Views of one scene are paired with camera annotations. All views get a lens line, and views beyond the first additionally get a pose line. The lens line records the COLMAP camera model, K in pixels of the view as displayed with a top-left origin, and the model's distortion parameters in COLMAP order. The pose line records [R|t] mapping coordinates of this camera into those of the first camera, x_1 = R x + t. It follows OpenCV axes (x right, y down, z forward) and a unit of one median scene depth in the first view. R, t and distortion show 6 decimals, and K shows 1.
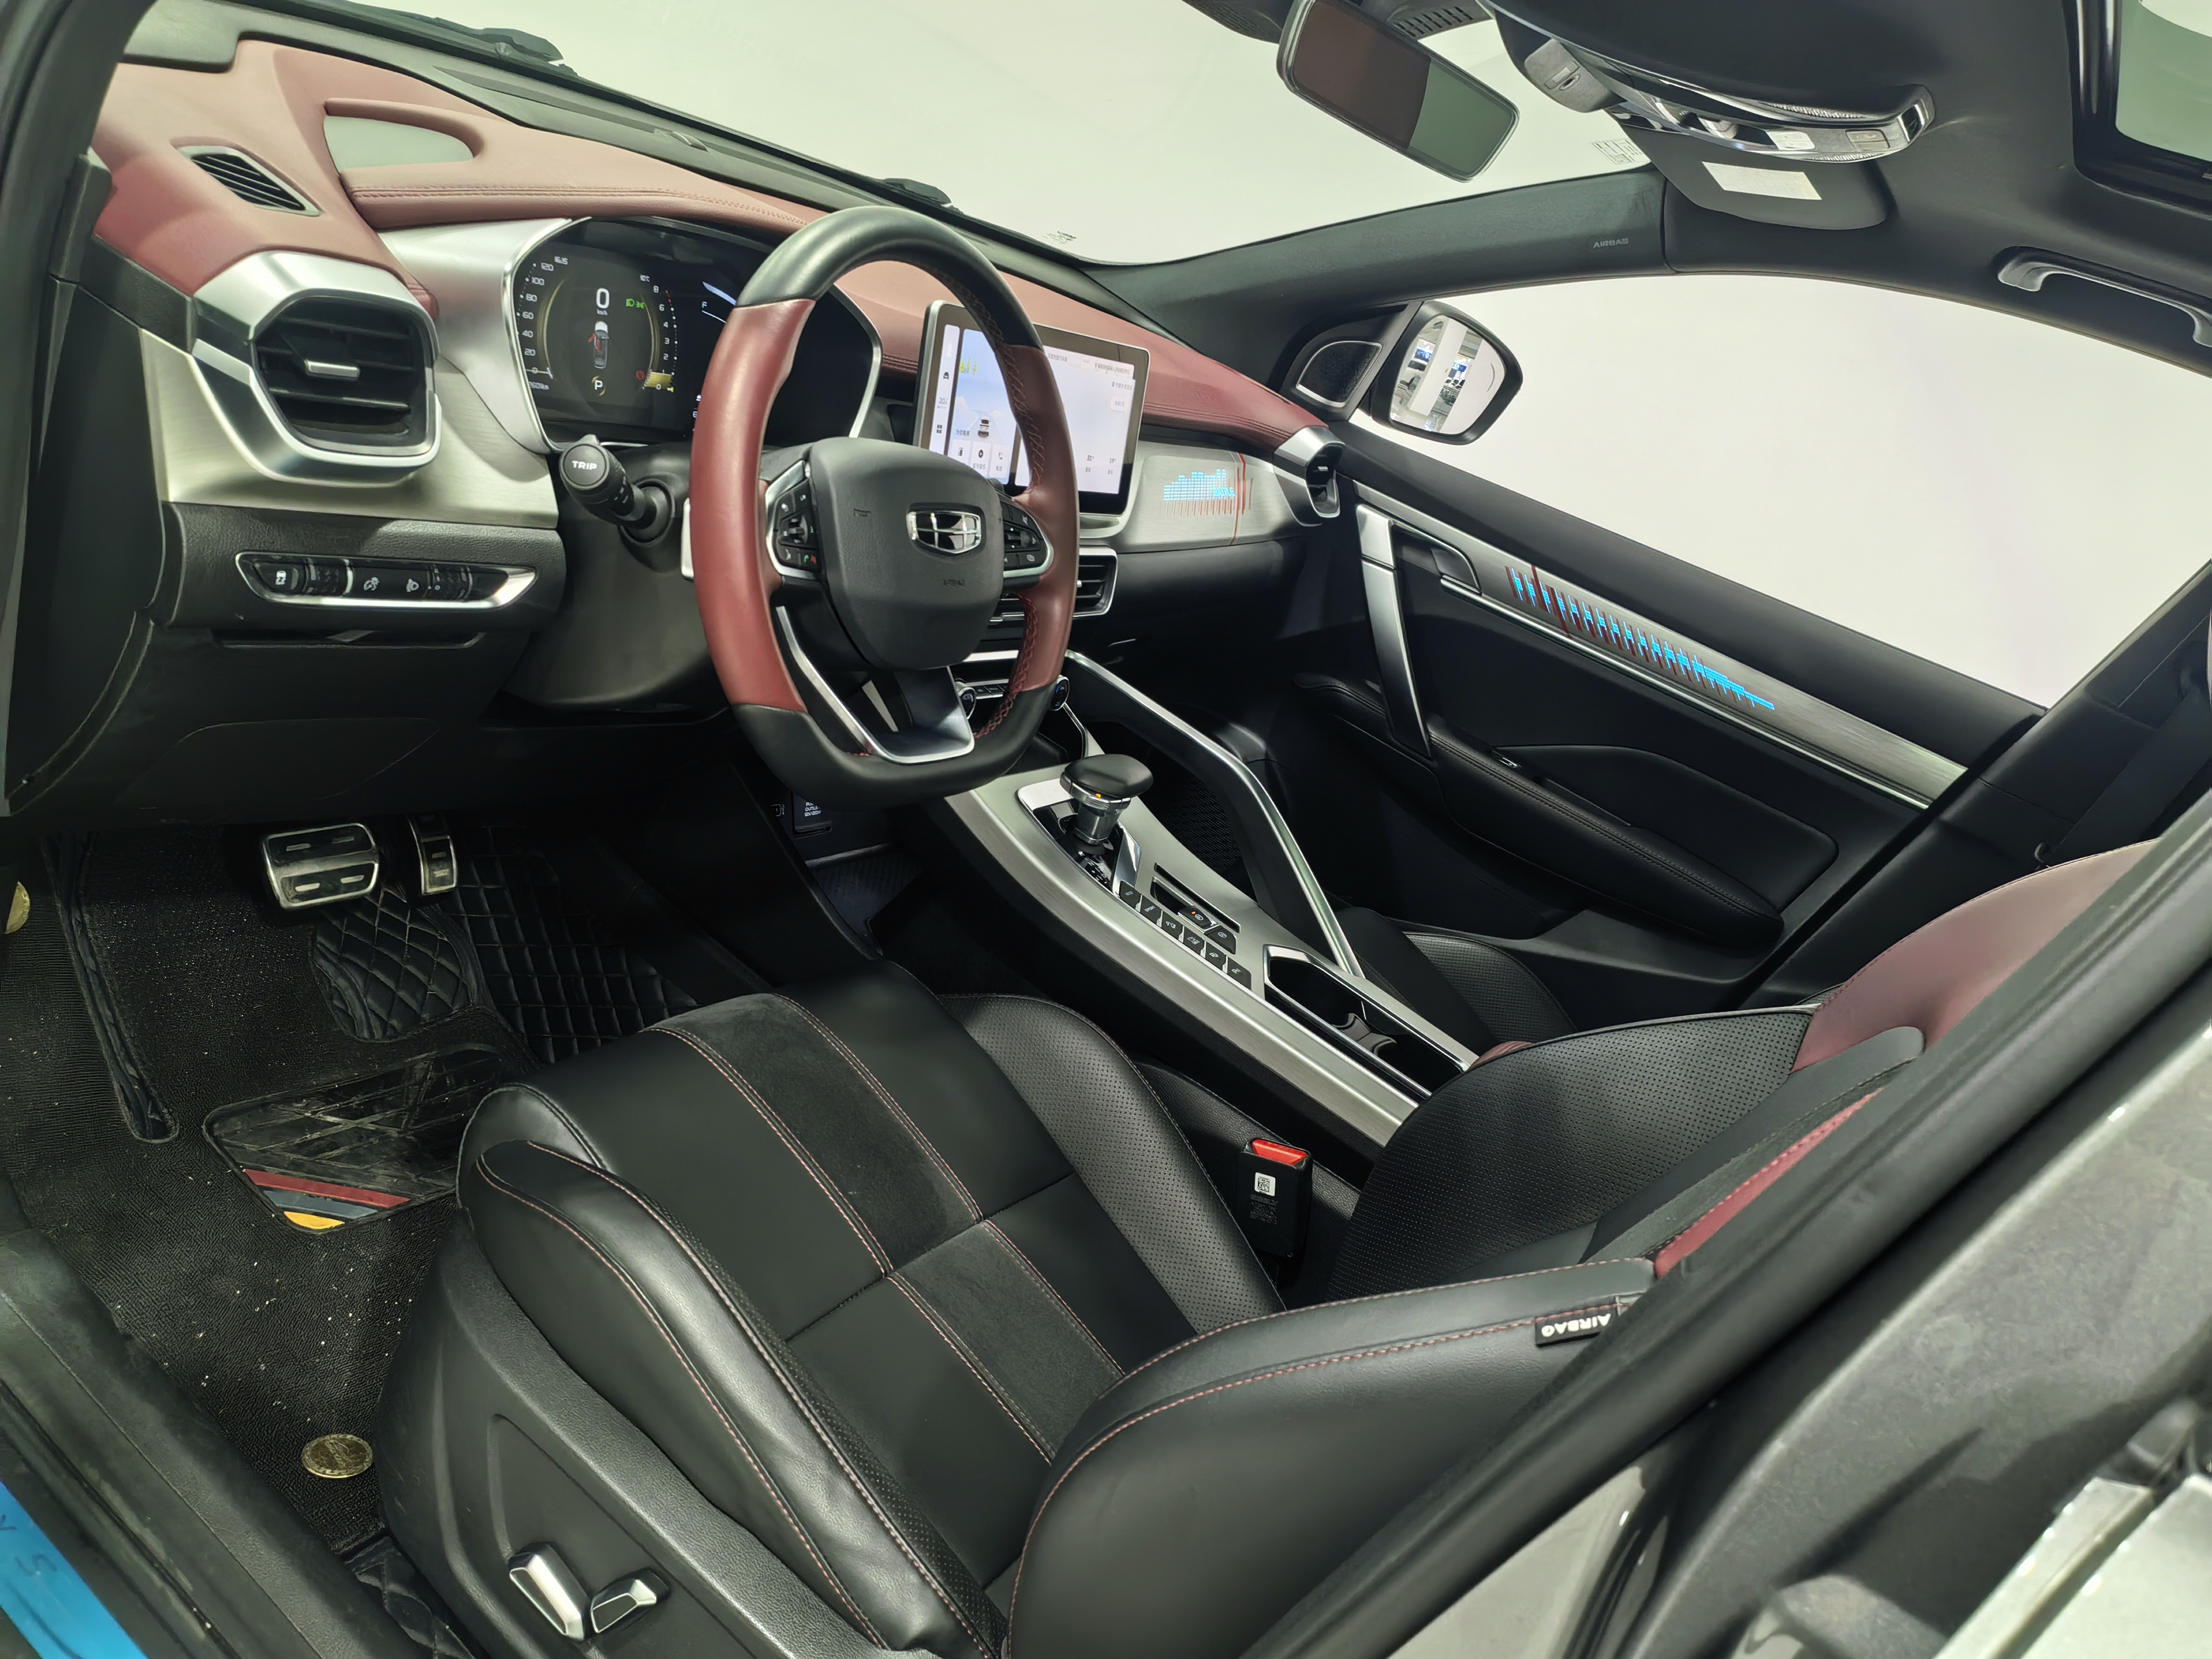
lens RADIAL K [[1794.2, 0, 1124.2], [0, 1794.2, 838.3], [0, 0, 1]] dist [0.017989, 0.010238]
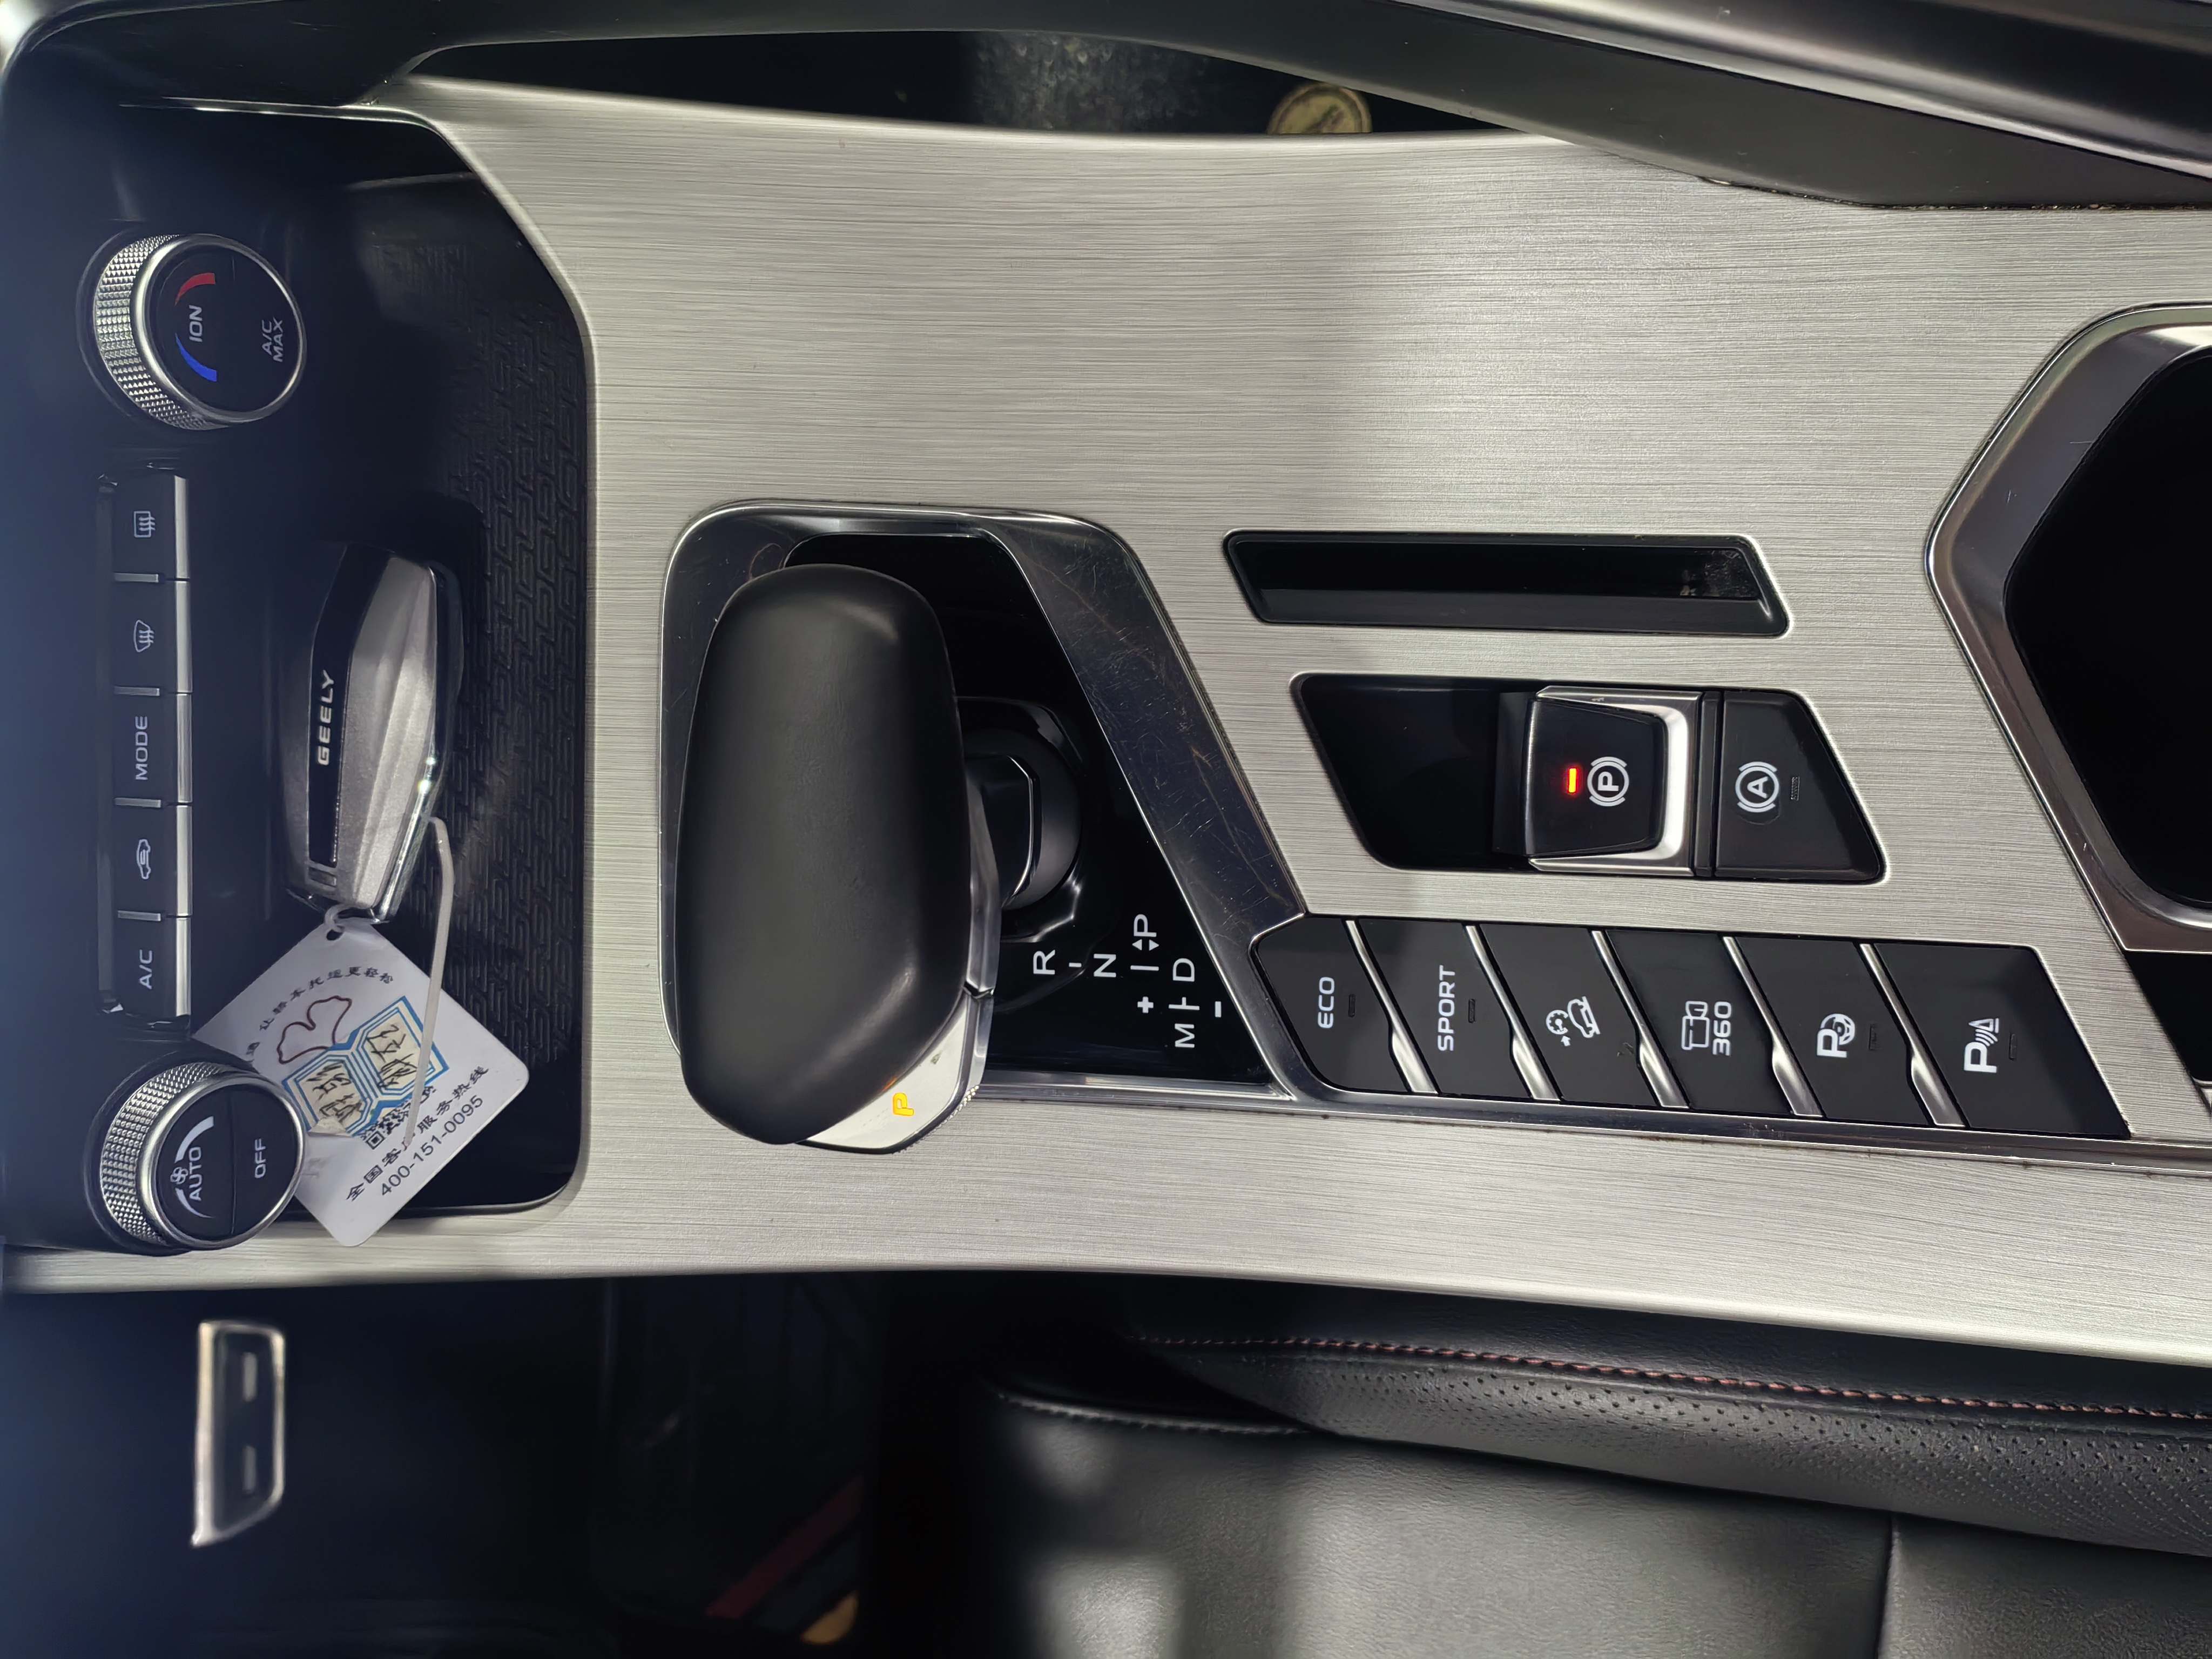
lens RADIAL K [[1794.2, 0, 1118.9], [0, 1794.2, 812.5], [0, 0, 1]] dist [0.017989, 0.010238]
pose [[0.608698, -0.422765, -0.671384, 0.168979], [0.771001, 0.115527, 0.626268, -0.152322], [-0.187202, -0.898845, 0.396273, 1.056747]]
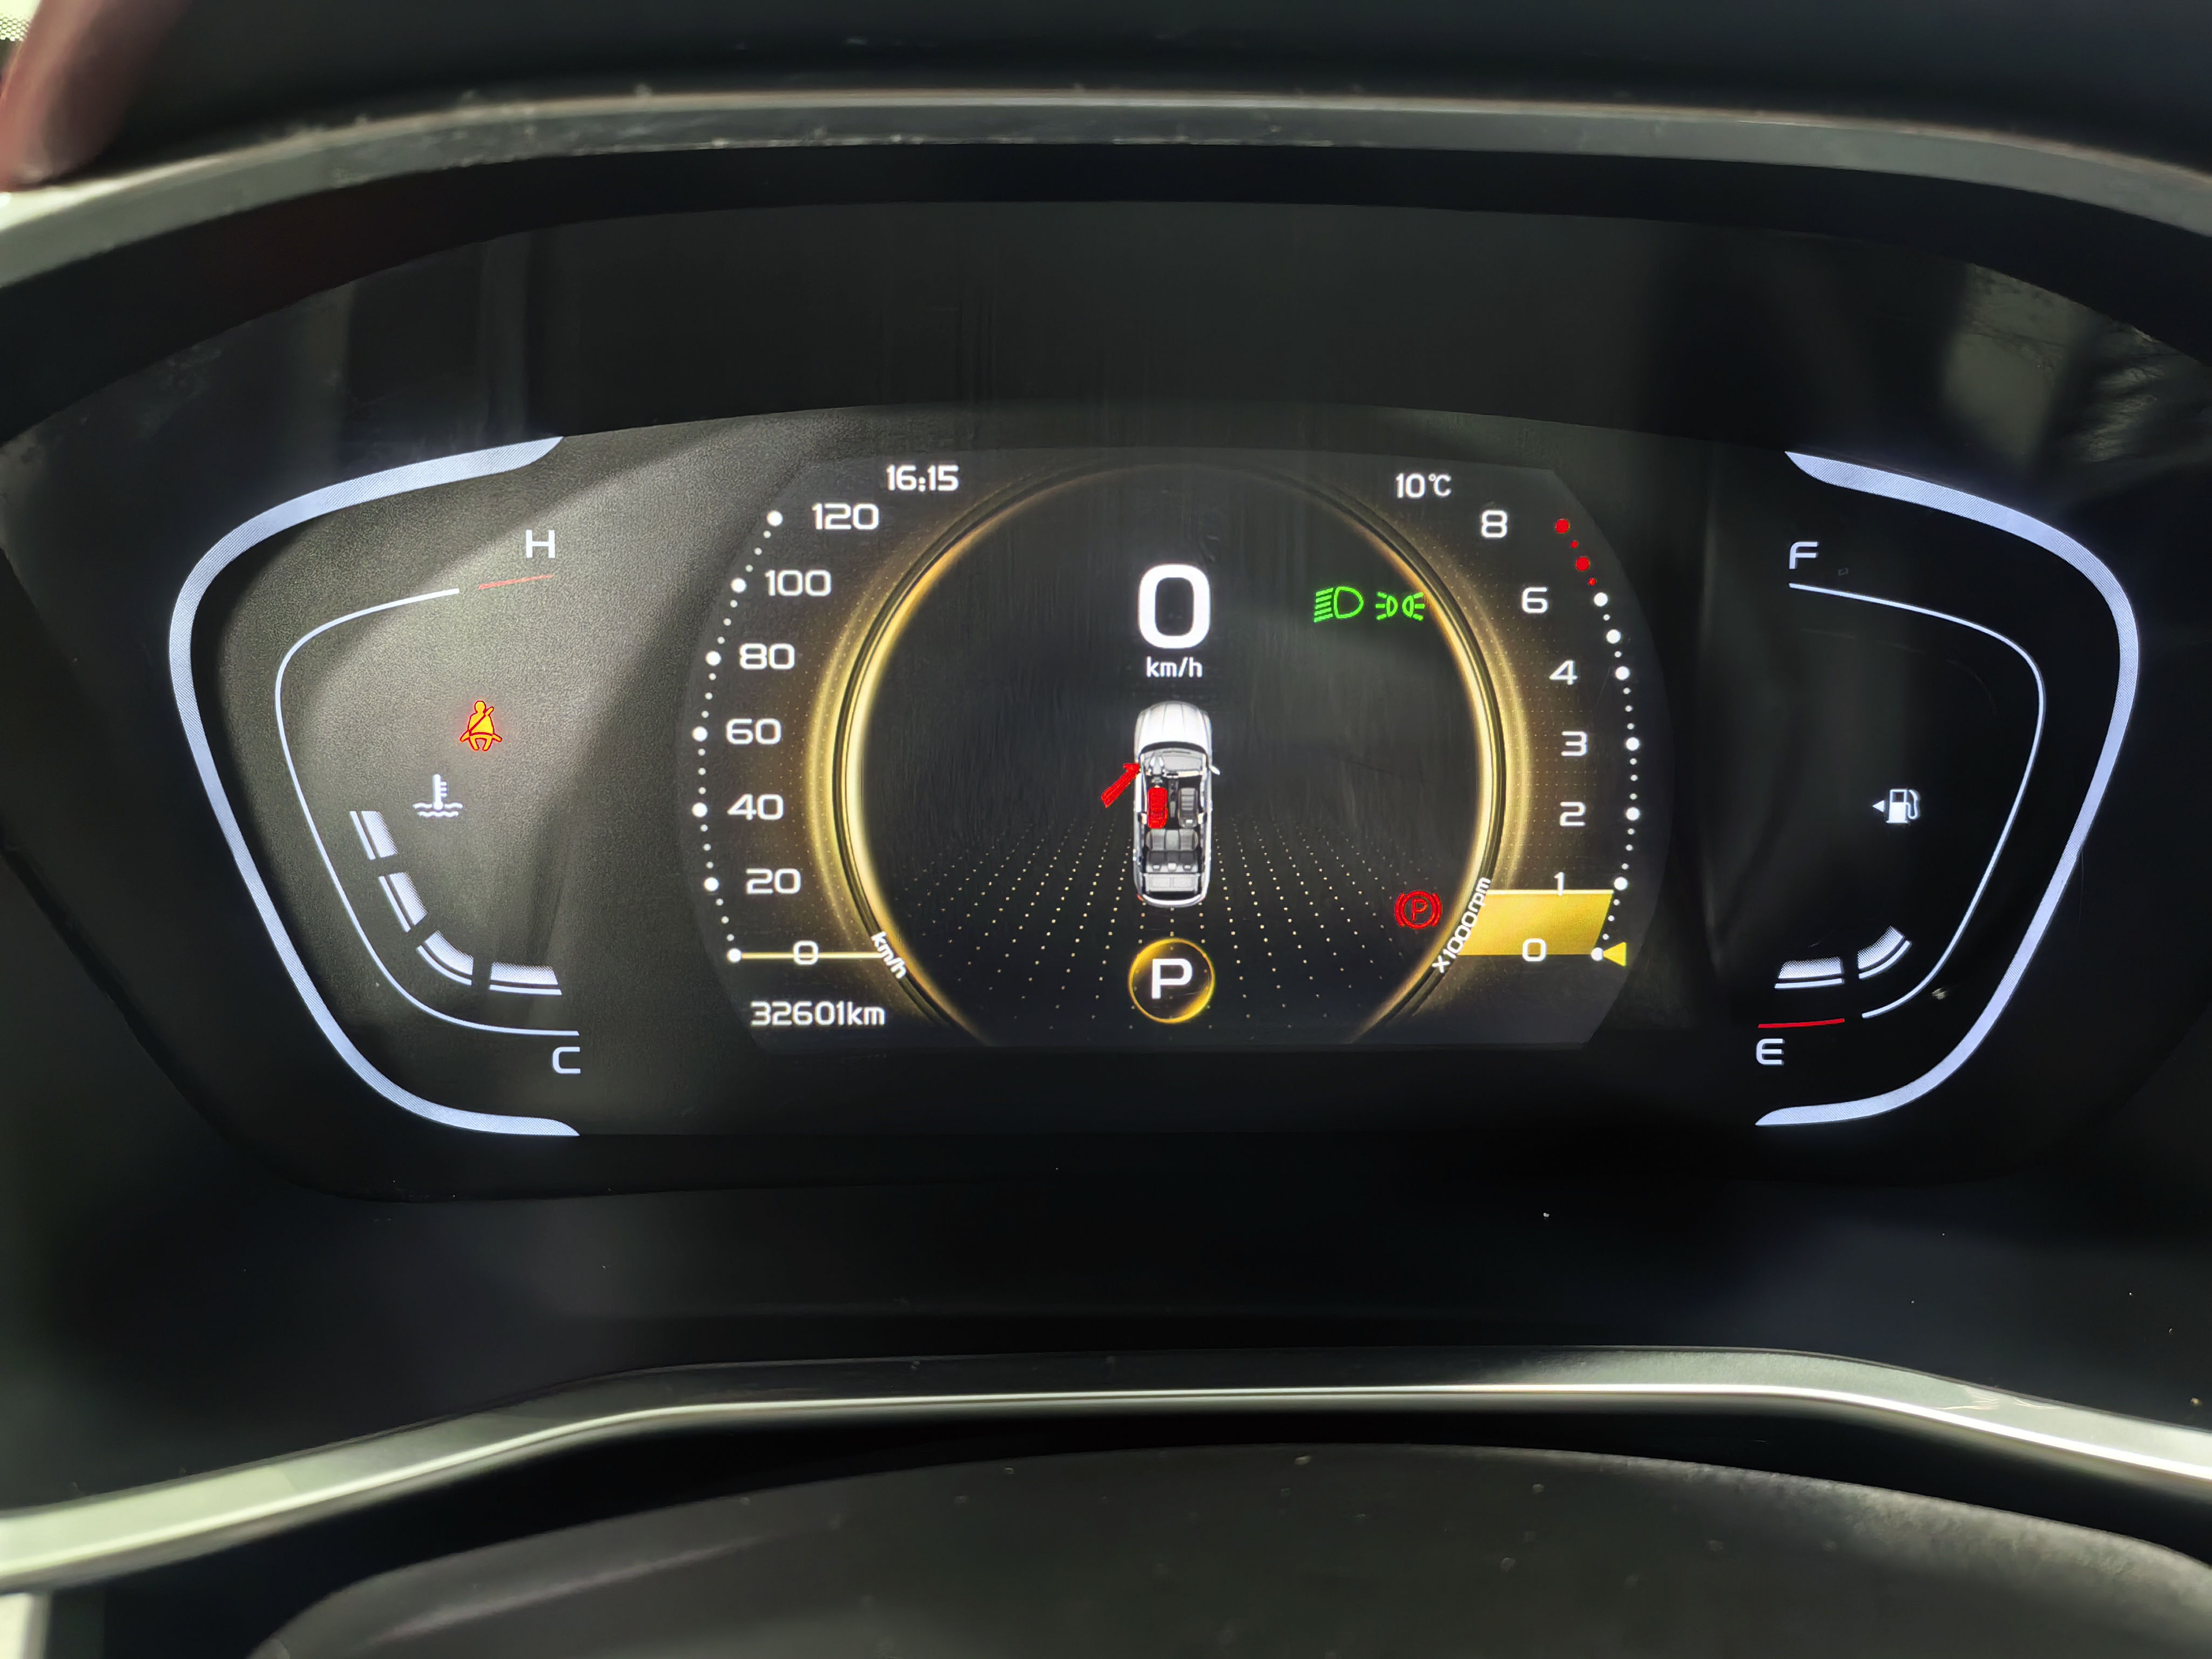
lens RADIAL K [[1794.2, 0, 1068.5], [0, 1794.2, 832.6], [0, 0, 1]] dist [0.017989, 0.010238]
pose [[0.531690, -0.027004, -0.846509, -0.101919], [-0.120719, 0.986870, -0.107305, -0.234256], [0.838292, 0.159243, 0.521449, 0.833618]]
